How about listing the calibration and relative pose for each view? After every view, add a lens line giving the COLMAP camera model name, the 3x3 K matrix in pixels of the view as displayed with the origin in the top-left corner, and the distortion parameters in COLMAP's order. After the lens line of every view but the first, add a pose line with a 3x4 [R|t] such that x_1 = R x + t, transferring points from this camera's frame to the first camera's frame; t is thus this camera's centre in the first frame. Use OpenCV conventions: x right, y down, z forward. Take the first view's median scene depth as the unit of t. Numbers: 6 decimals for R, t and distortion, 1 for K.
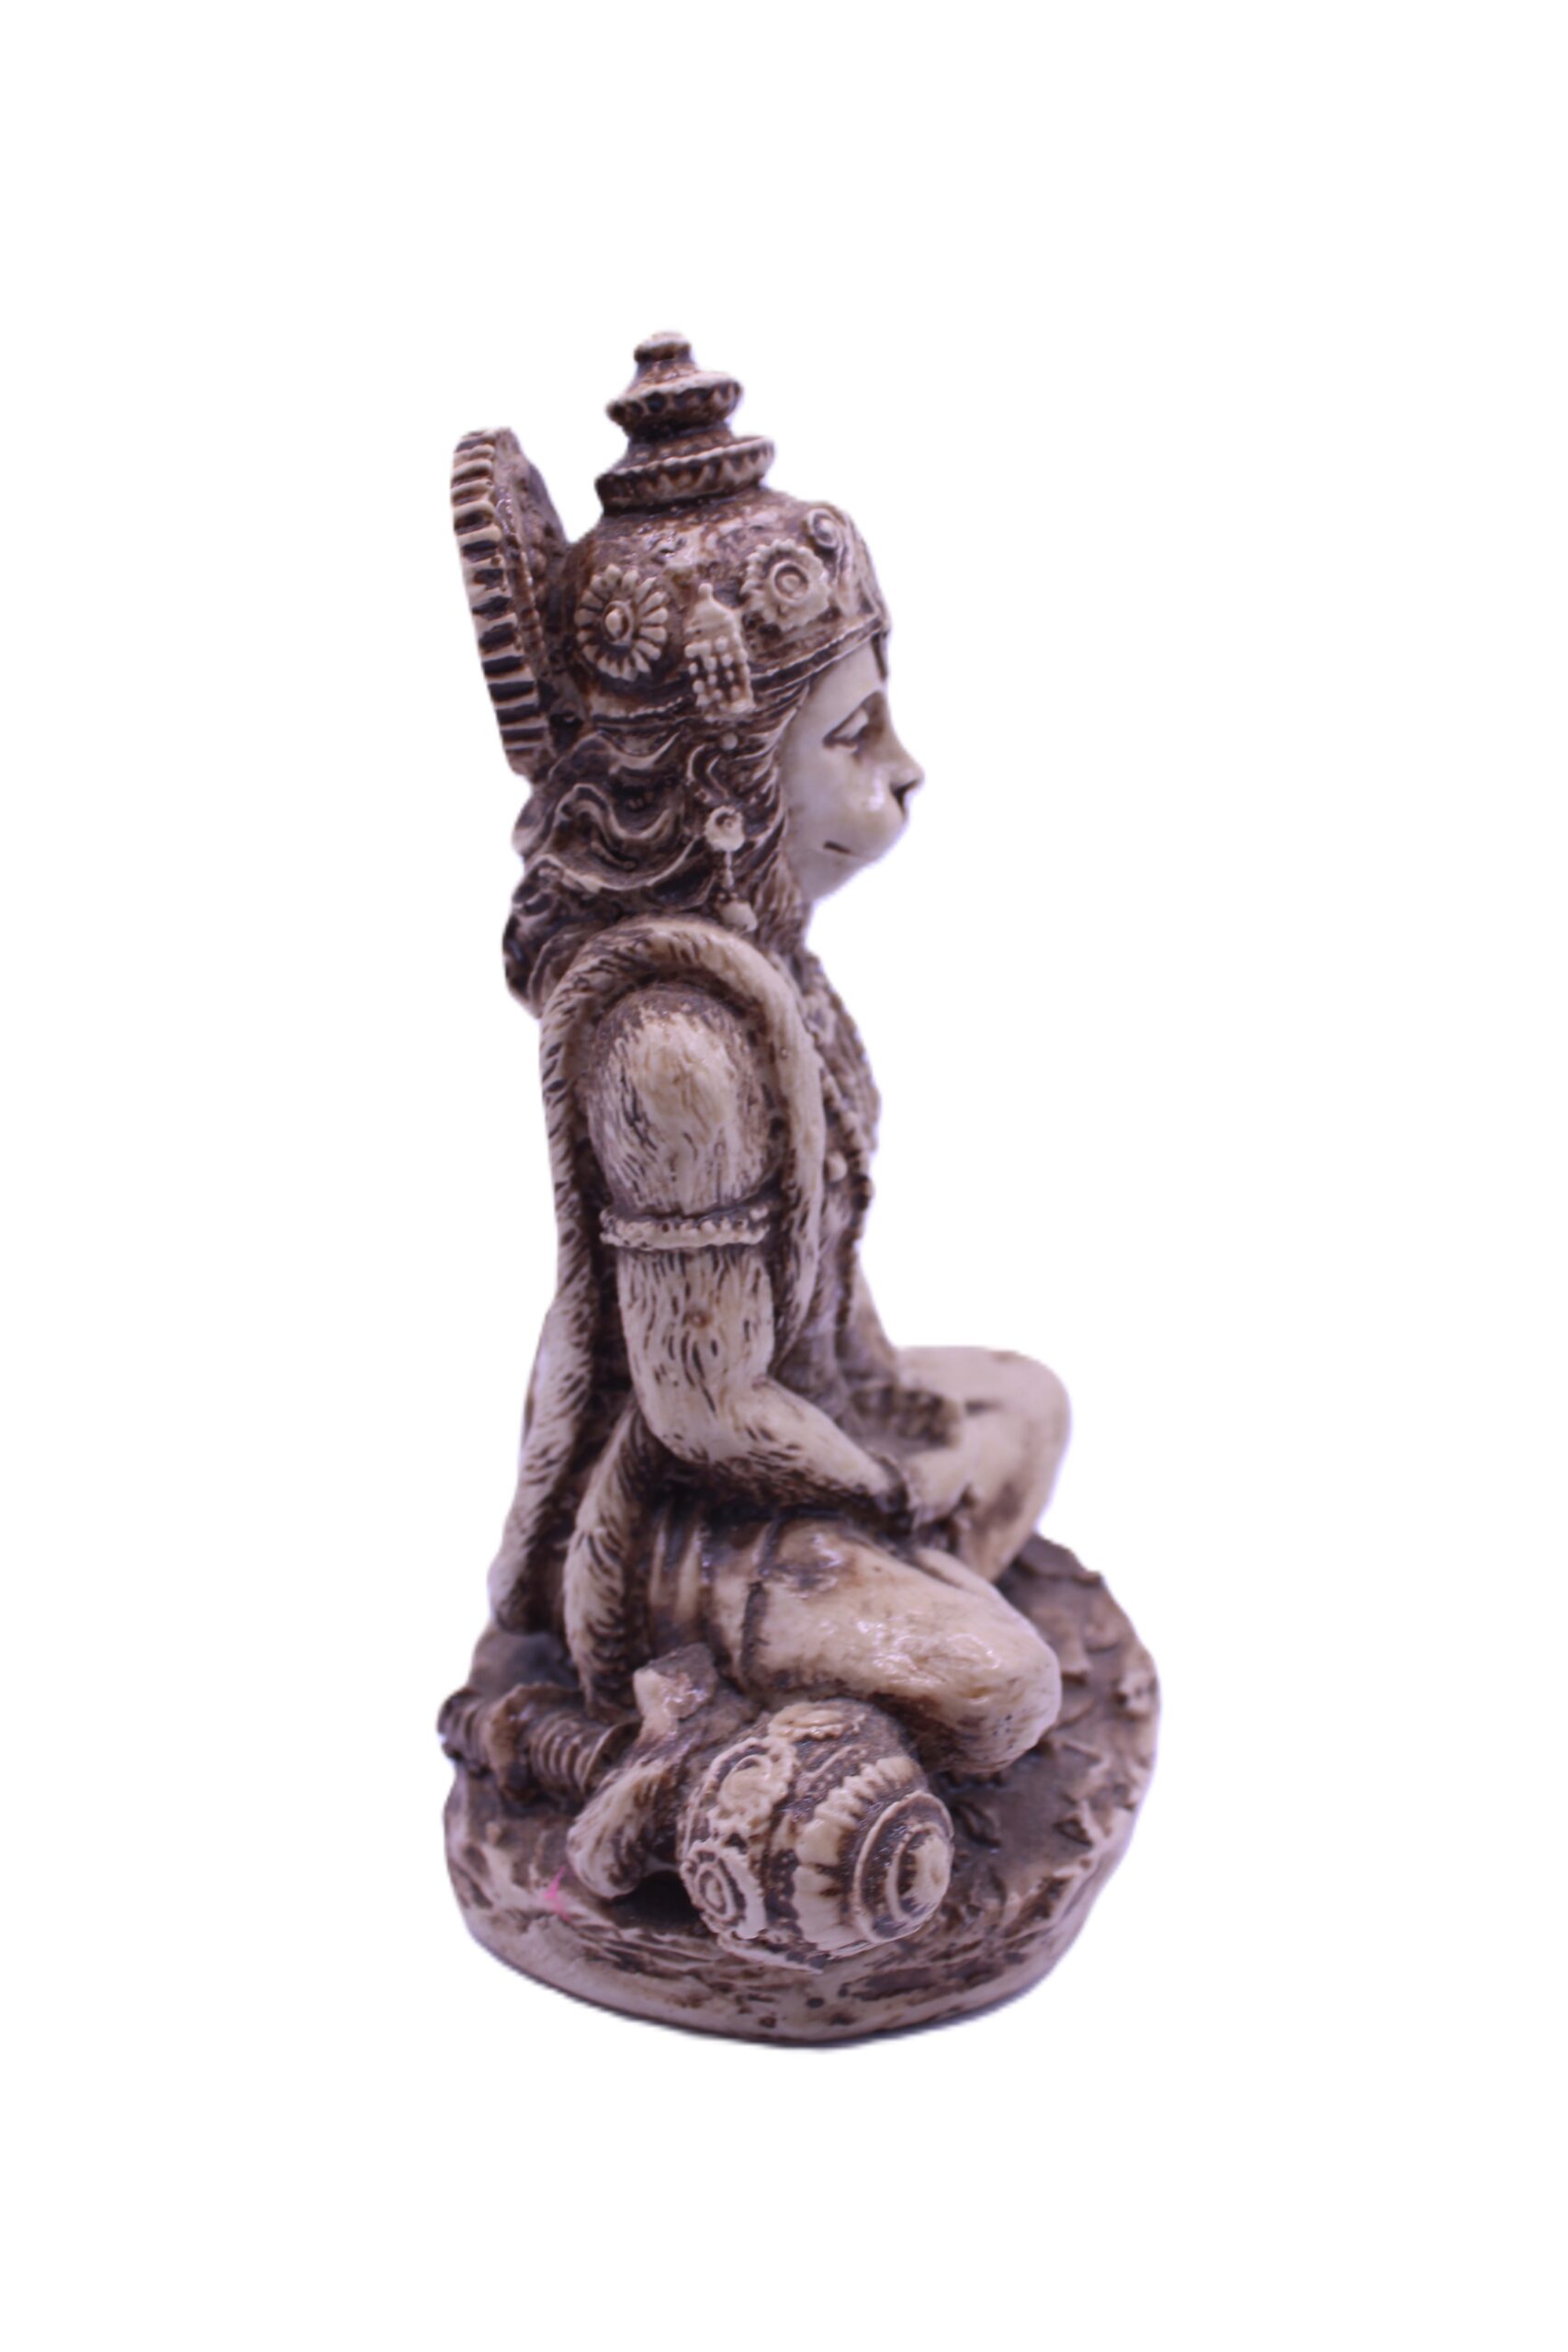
lens RADIAL K [[2949.1, 0, 784.0], [0, 2949.1, 1176.0], [0, 0, 1]] dist [-0.091655, -0.002136]
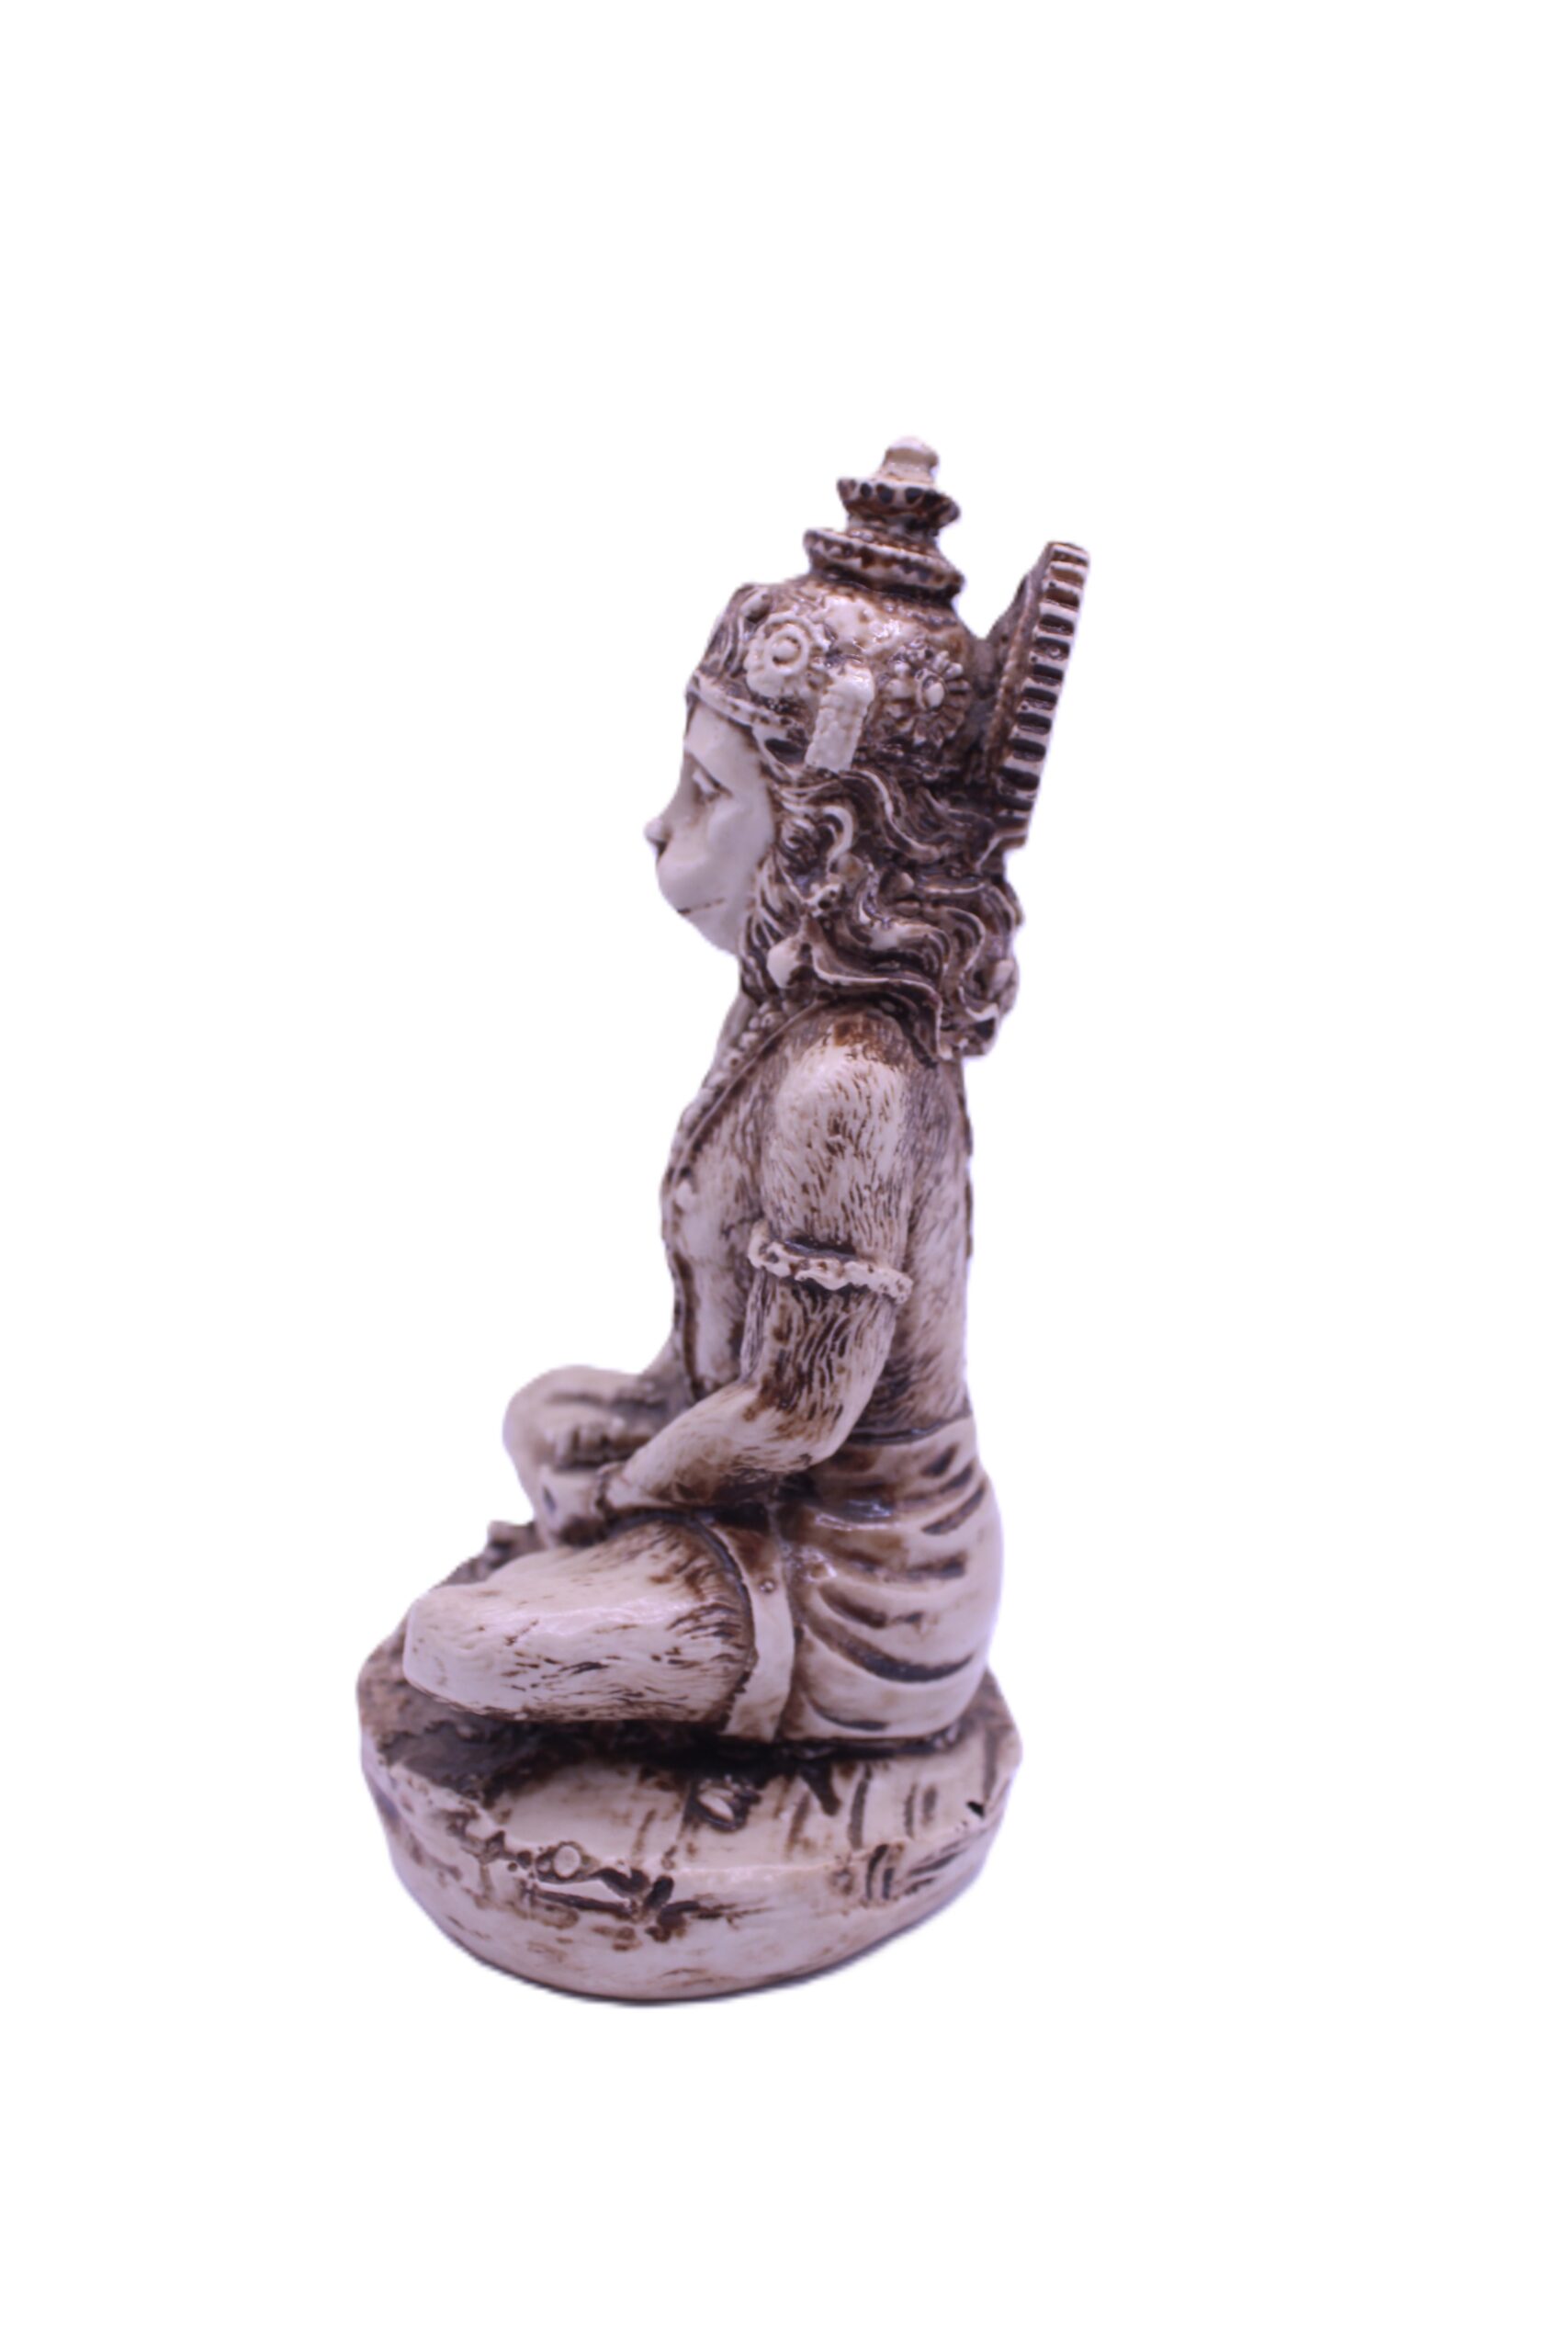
lens RADIAL K [[2613.9, 0, 784.0], [0, 2613.9, 1176.0], [0, 0, 1]] dist [-0.110041, 0.003658]
pose [[-0.994980, -0.049410, -0.087027, 0.075999], [-0.087531, 0.851221, 0.517457, -0.555973], [0.048511, 0.522476, -0.851273, 1.982963]]
